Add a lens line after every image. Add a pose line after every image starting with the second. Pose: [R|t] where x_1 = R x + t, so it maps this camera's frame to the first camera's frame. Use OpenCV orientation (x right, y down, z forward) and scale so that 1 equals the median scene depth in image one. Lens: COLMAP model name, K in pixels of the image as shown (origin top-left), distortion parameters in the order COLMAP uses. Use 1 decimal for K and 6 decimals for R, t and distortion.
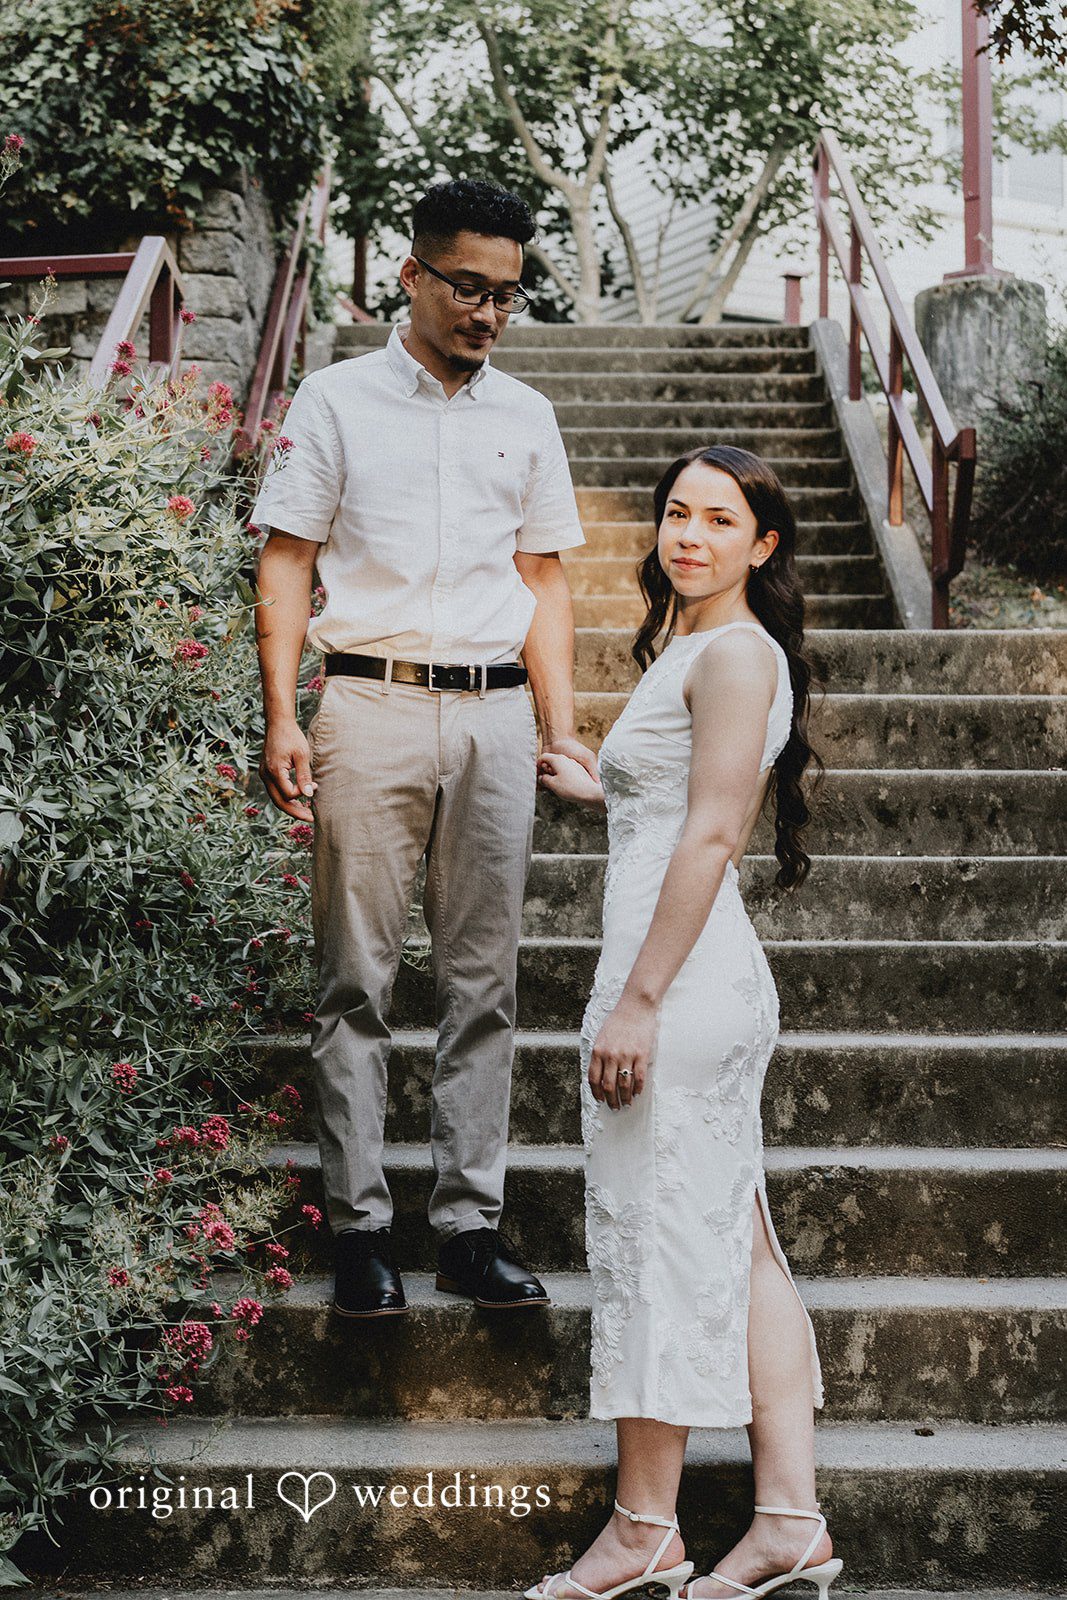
lens RADIAL K [[2499.0, 0, 533.5], [0, 2499.0, 800.0], [0, 0, 1]] dist [0.038656, -0.168211]
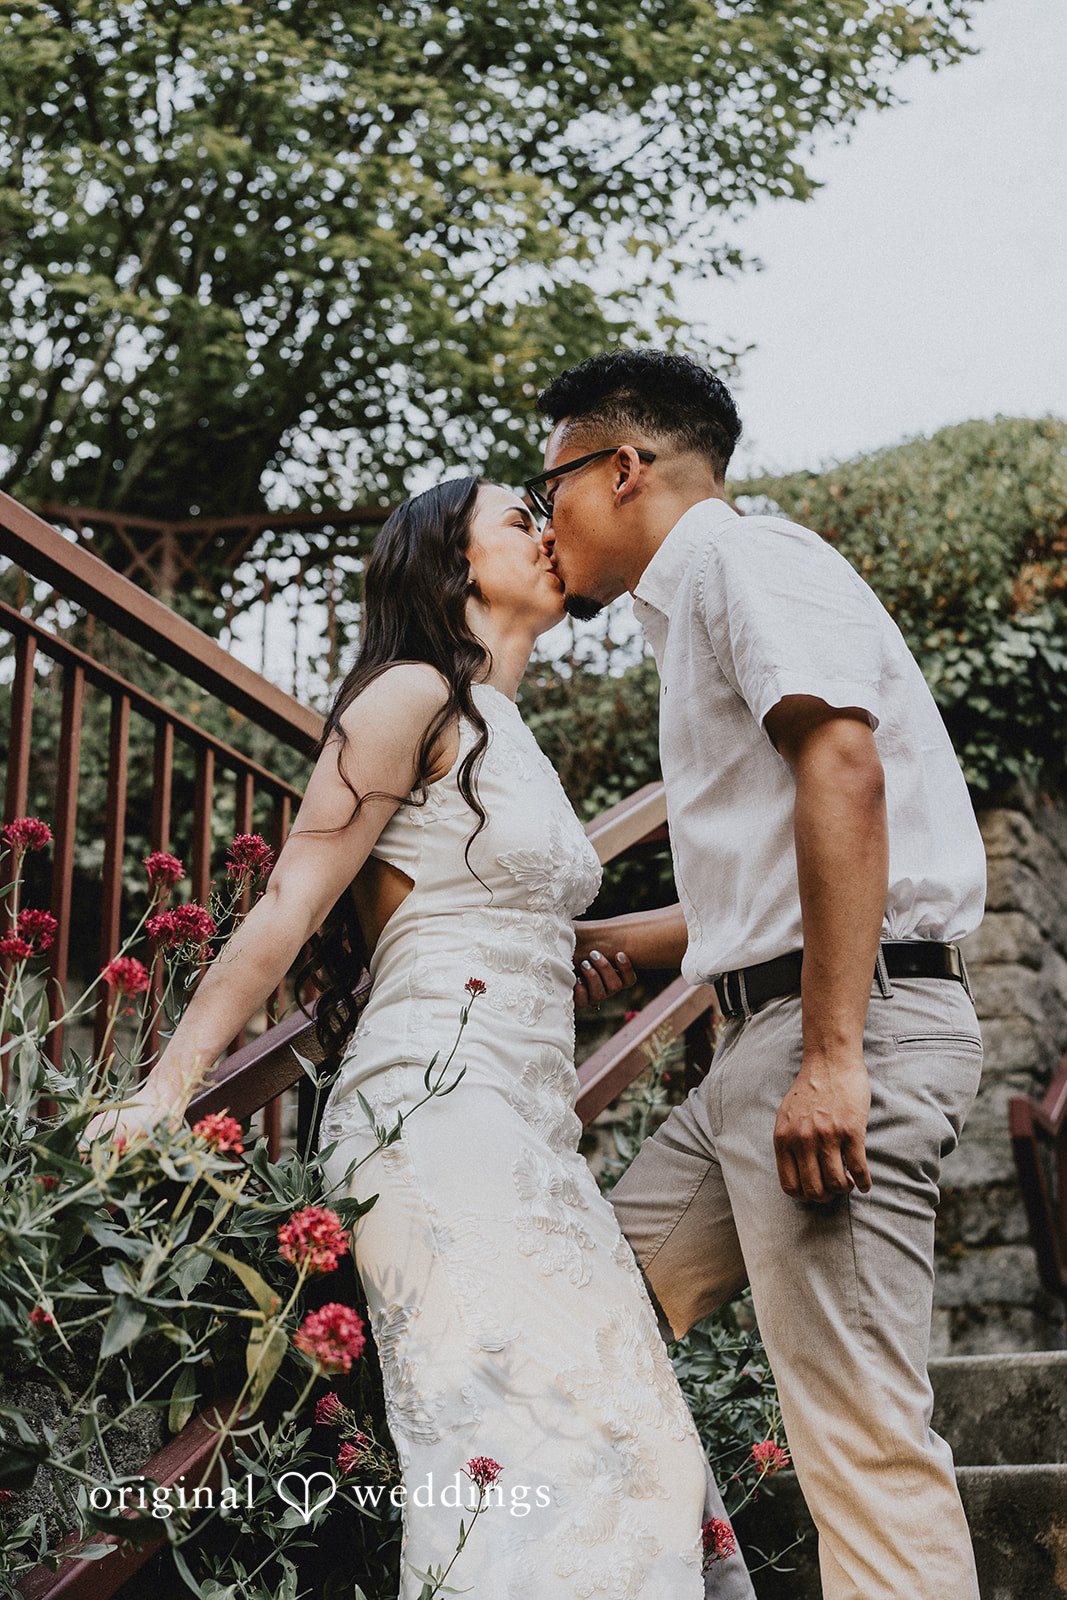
lens RADIAL K [[2499.0, 0, 533.5], [0, 2499.0, 800.0], [0, 0, 1]] dist [0.038656, -0.168211]
pose [[0.916454, -0.141141, -0.374422, 0.040044], [0.025447, 0.954390, -0.297478, -0.013399], [0.399331, 0.263097, 0.878245, 0.246396]]
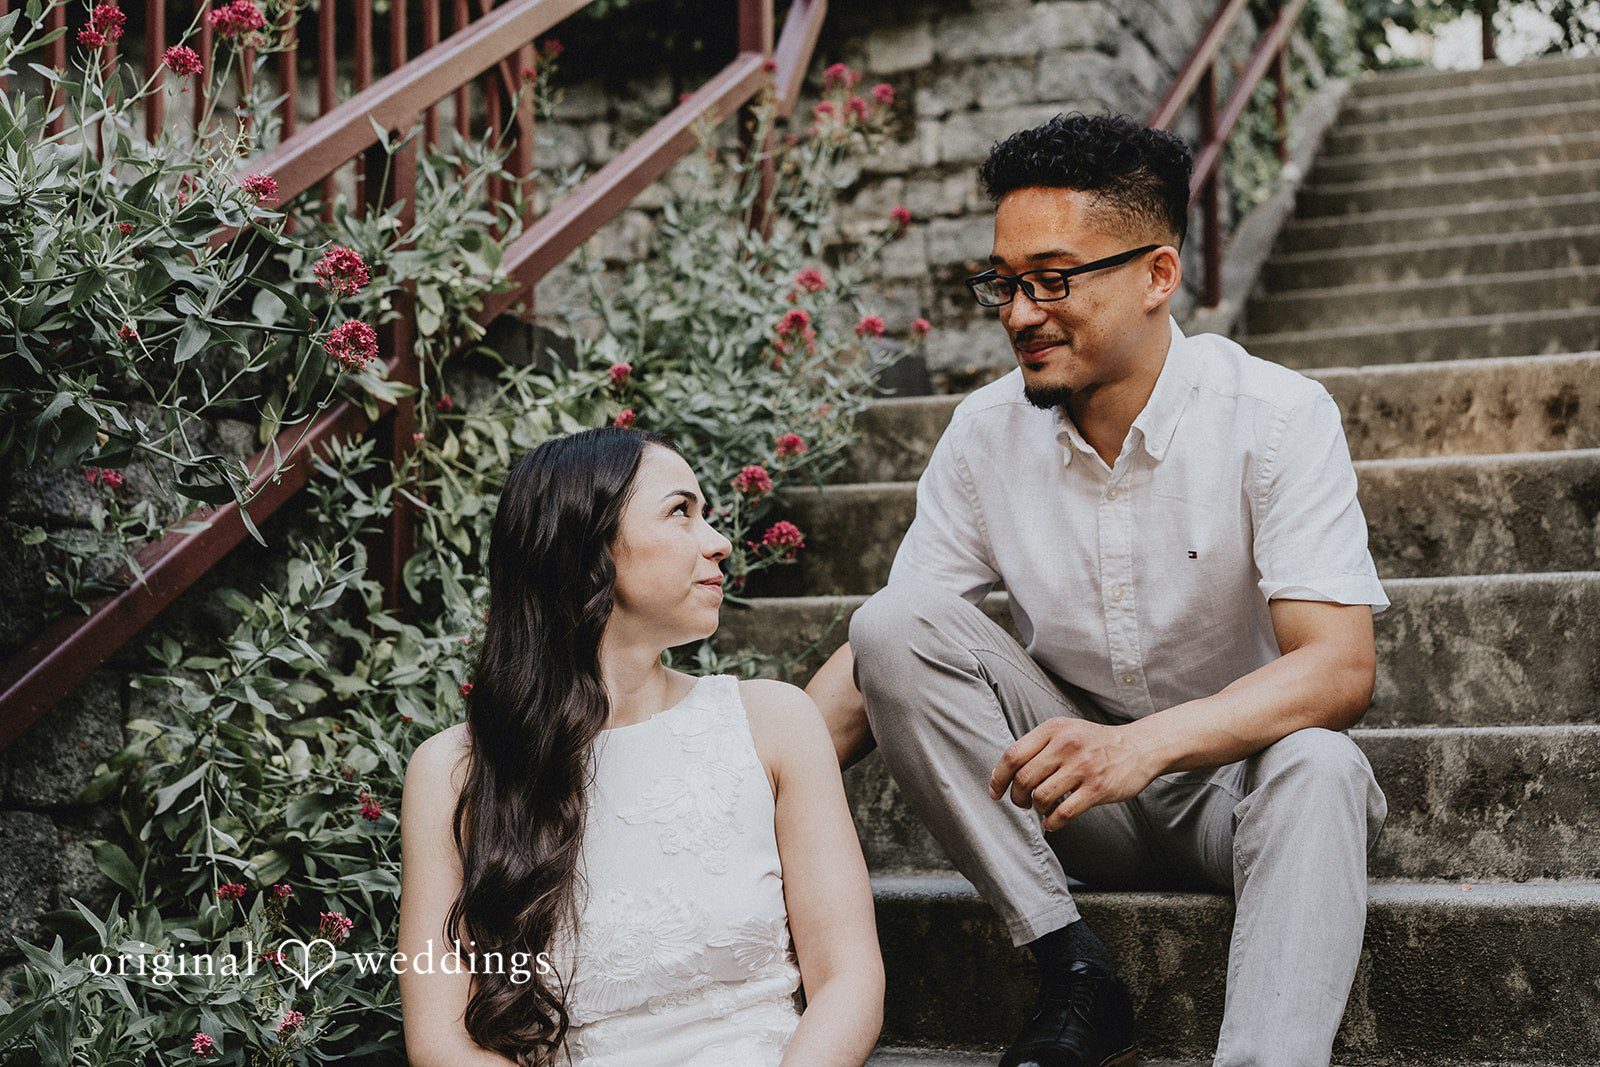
lens RADIAL K [[2499.0, 0, 800.0], [0, 2499.0, 533.5], [0, 0, 1]] dist [0.038656, -0.168211]
pose [[0.932814, -0.050568, -0.356792, 0.075097], [0.036984, 0.998311, -0.044798, -0.000867], [0.358455, 0.028593, 0.933109, 0.206789]]
